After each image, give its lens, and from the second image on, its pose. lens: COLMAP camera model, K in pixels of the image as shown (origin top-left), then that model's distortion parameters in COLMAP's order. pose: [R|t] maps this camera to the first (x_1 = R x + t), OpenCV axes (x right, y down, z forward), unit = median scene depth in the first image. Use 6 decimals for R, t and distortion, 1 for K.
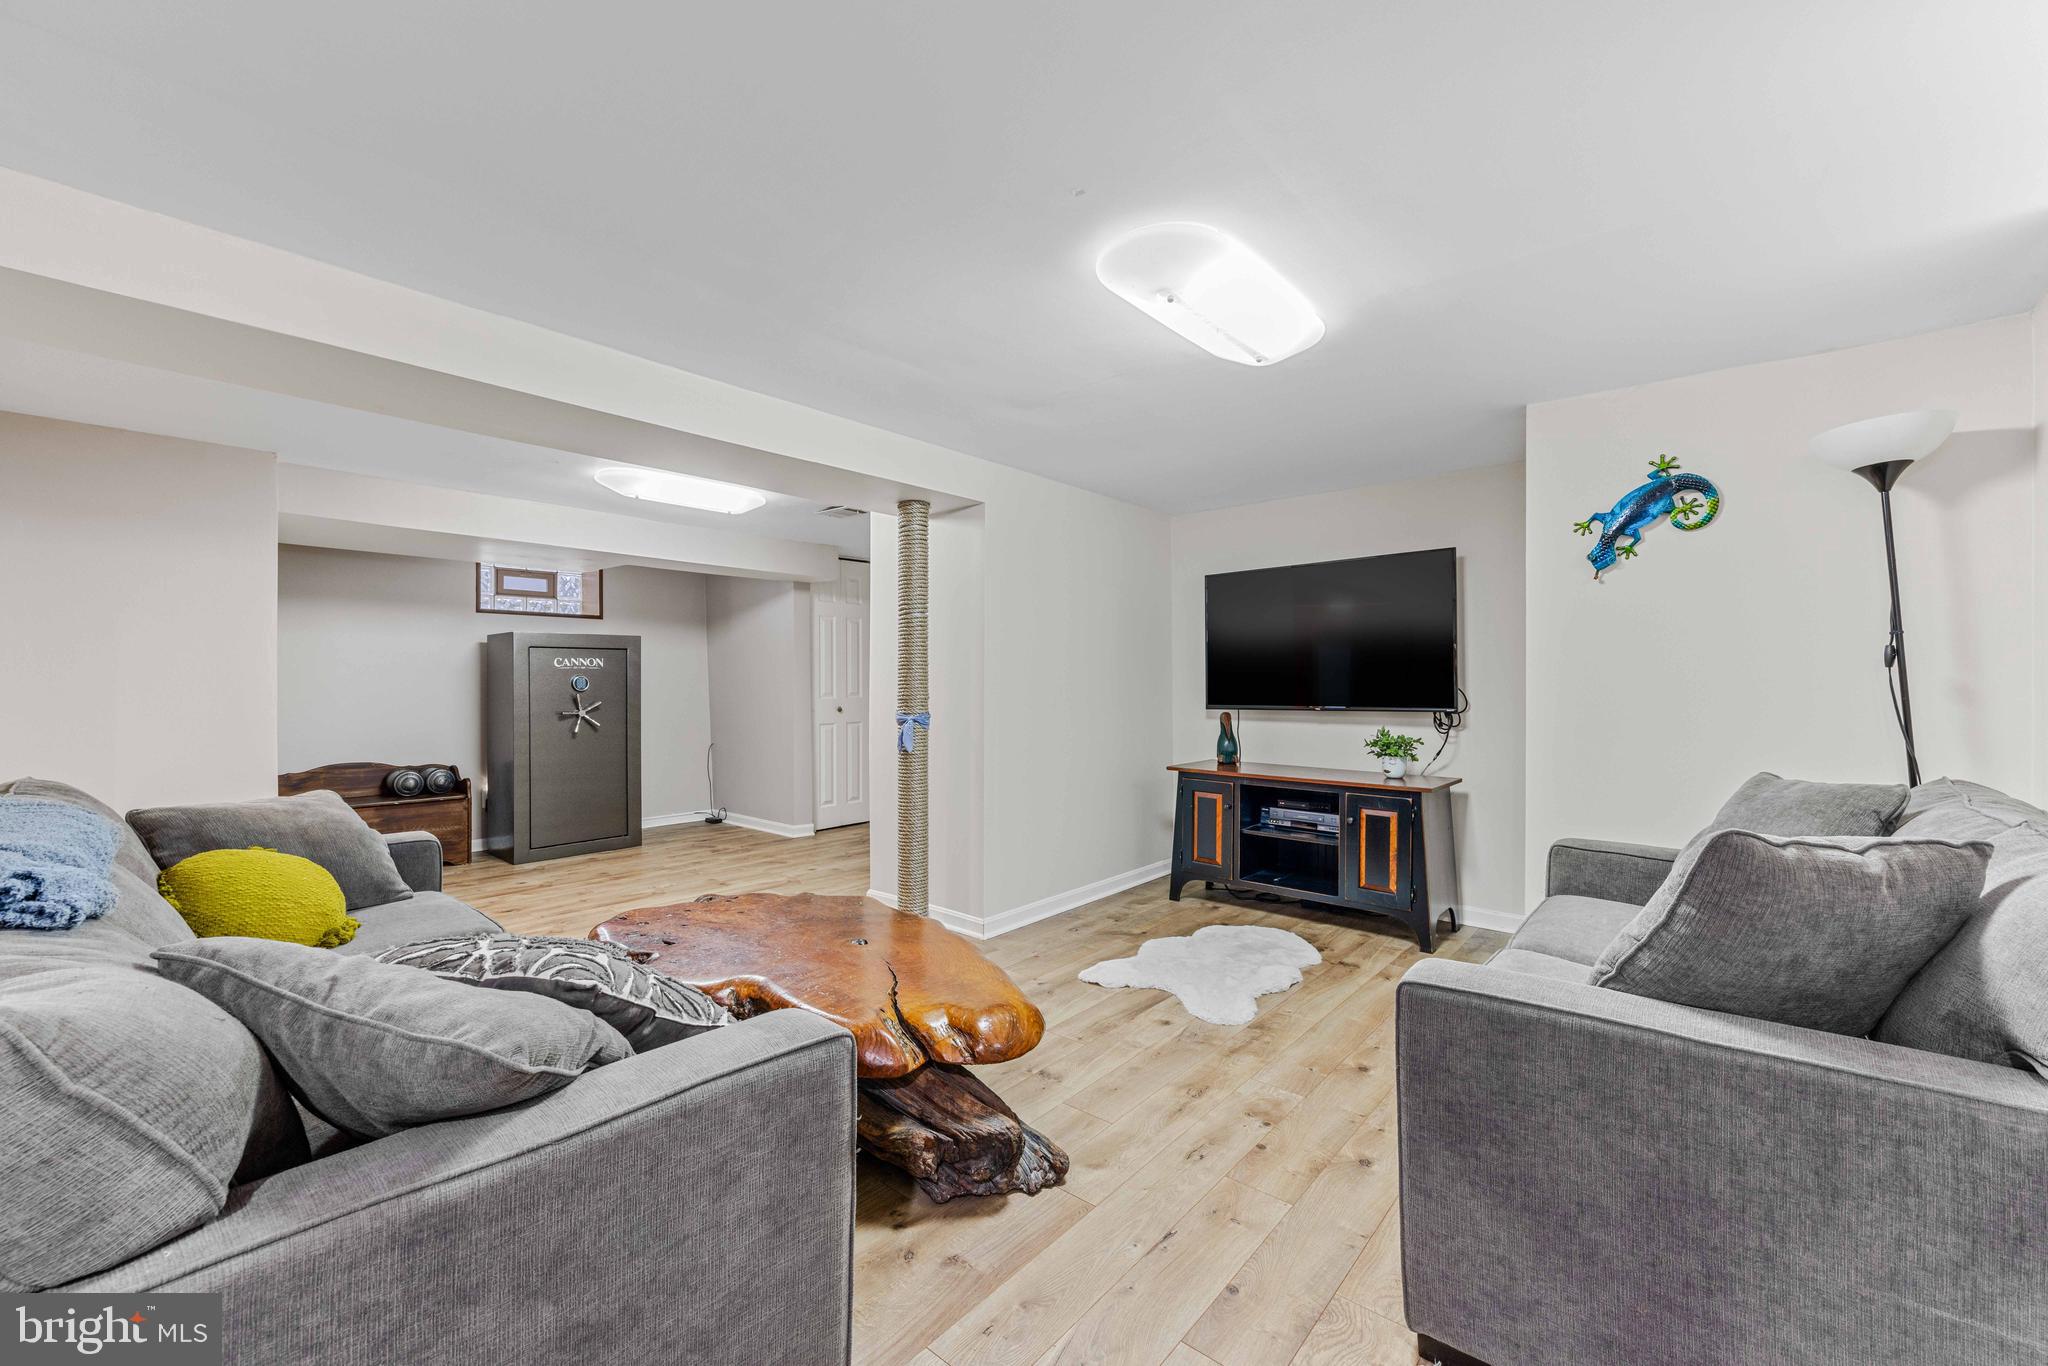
lens RADIAL K [[831.9, 0, 1026.0], [0, 831.9, 678.3], [0, 0, 1]] dist [0.000658, 0.000190]
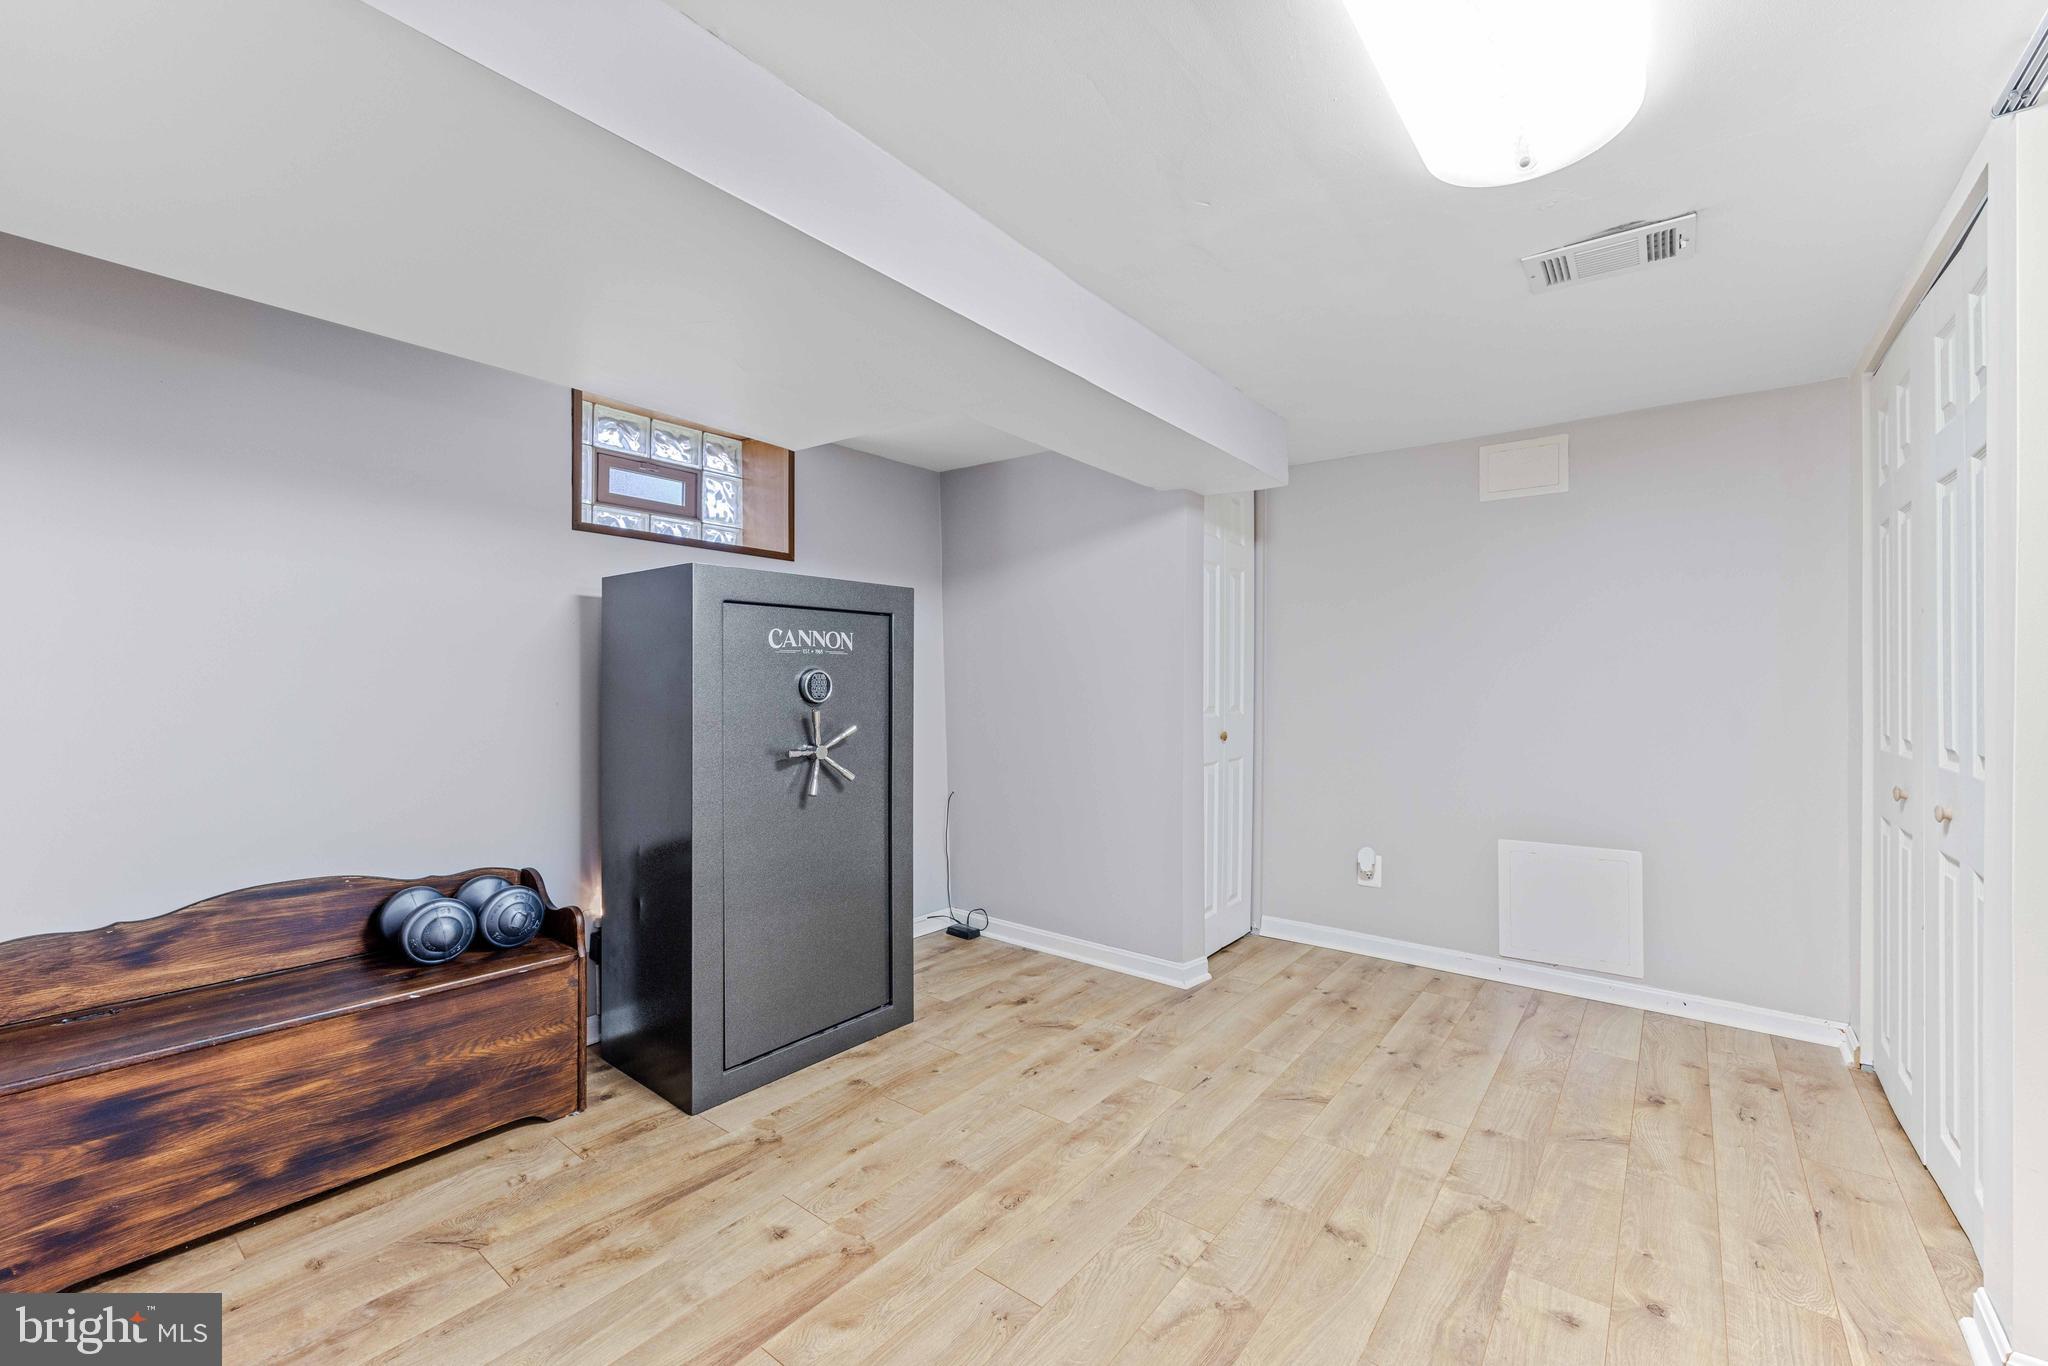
lens RADIAL K [[831.9, 0, 1023.1], [0, 831.9, 686.3], [0, 0, 1]] dist [0.000658, 0.000190]
pose [[0.998560, 0.003886, 0.053499, -0.443036], [-0.004323, 0.999958, 0.008042, 0.002102], [-0.053466, -0.008261, 0.998536, 0.536459]]
